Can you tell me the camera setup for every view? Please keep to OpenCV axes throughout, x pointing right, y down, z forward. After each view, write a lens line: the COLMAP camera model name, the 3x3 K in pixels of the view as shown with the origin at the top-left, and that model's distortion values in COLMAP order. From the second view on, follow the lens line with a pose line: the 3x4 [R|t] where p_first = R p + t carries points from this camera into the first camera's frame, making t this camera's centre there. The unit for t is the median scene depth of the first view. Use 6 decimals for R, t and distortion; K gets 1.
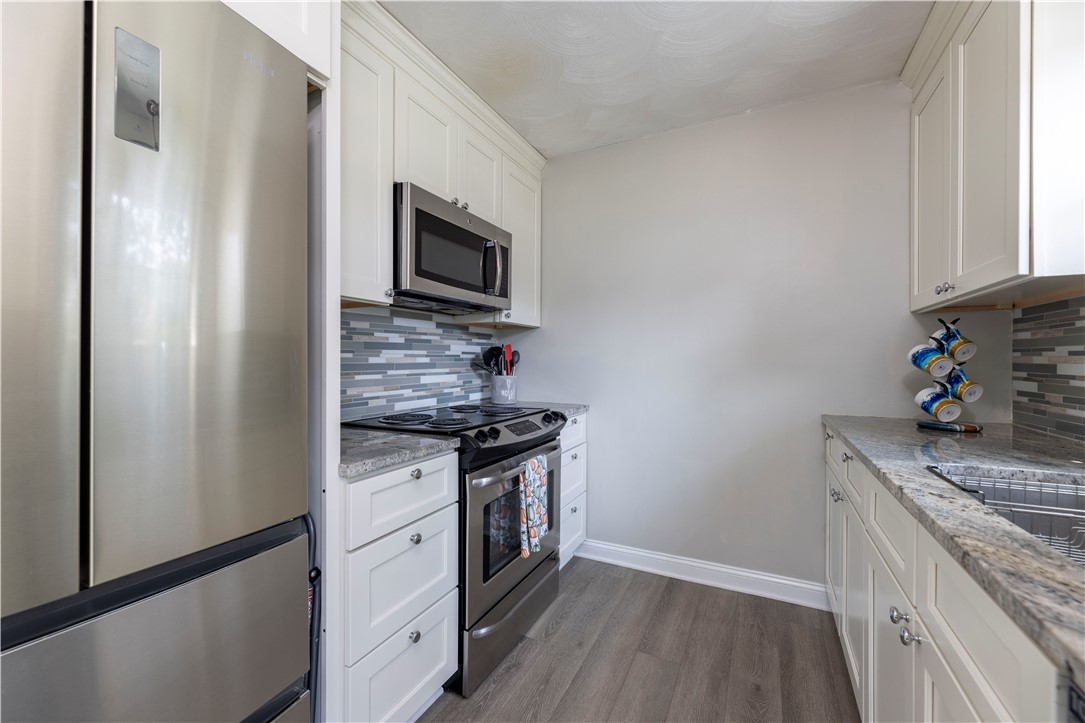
lens RADIAL K [[440.1, 0, 538.2], [0, 440.1, 362.4], [0, 0, 1]] dist [0.000721, -0.000183]
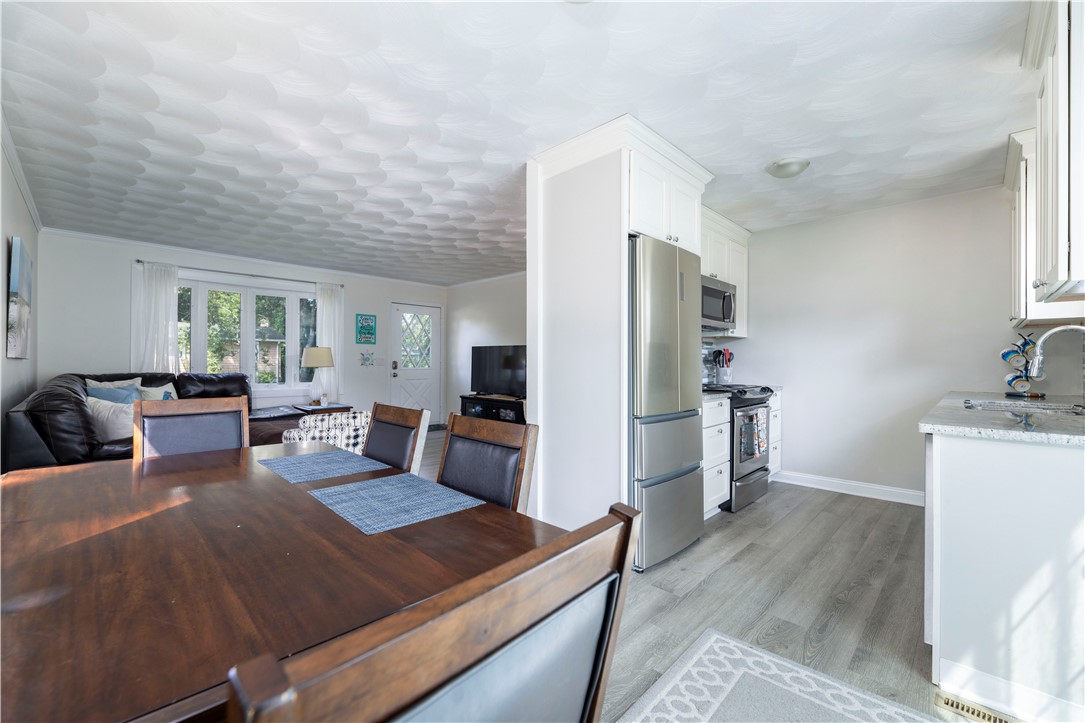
lens RADIAL K [[442.6, 0, 539.6], [0, 442.6, 359.5], [0, 0, 1]] dist [-0.002892, -0.000124]
pose [[0.953829, 0.000321, -0.300348, -0.349007], [-0.003231, 0.999953, -0.009191, 0.024358], [0.300331, 0.009737, 0.953785, -1.141225]]
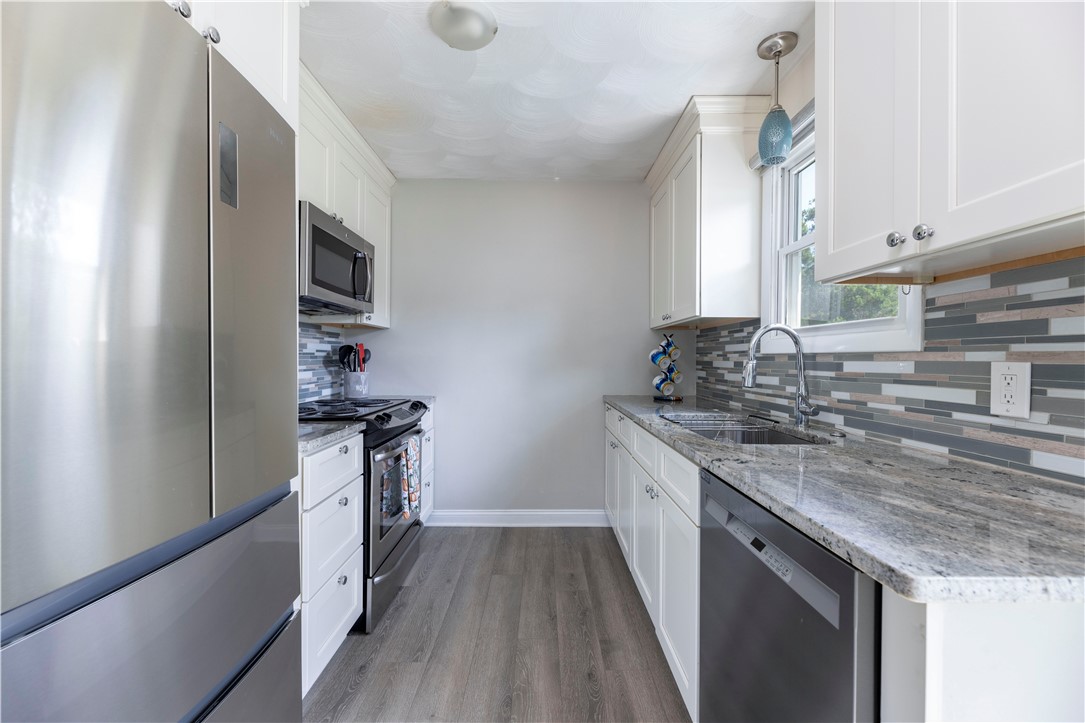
lens RADIAL K [[442.6, 0, 542.7], [0, 442.6, 360.0], [0, 0, 1]] dist [-0.002892, -0.000124]
pose [[0.889104, 0.000429, 0.457705, -0.246999], [-0.001162, 0.999998, 0.001319, -0.002157], [-0.457704, -0.001704, 0.889103, -0.261212]]
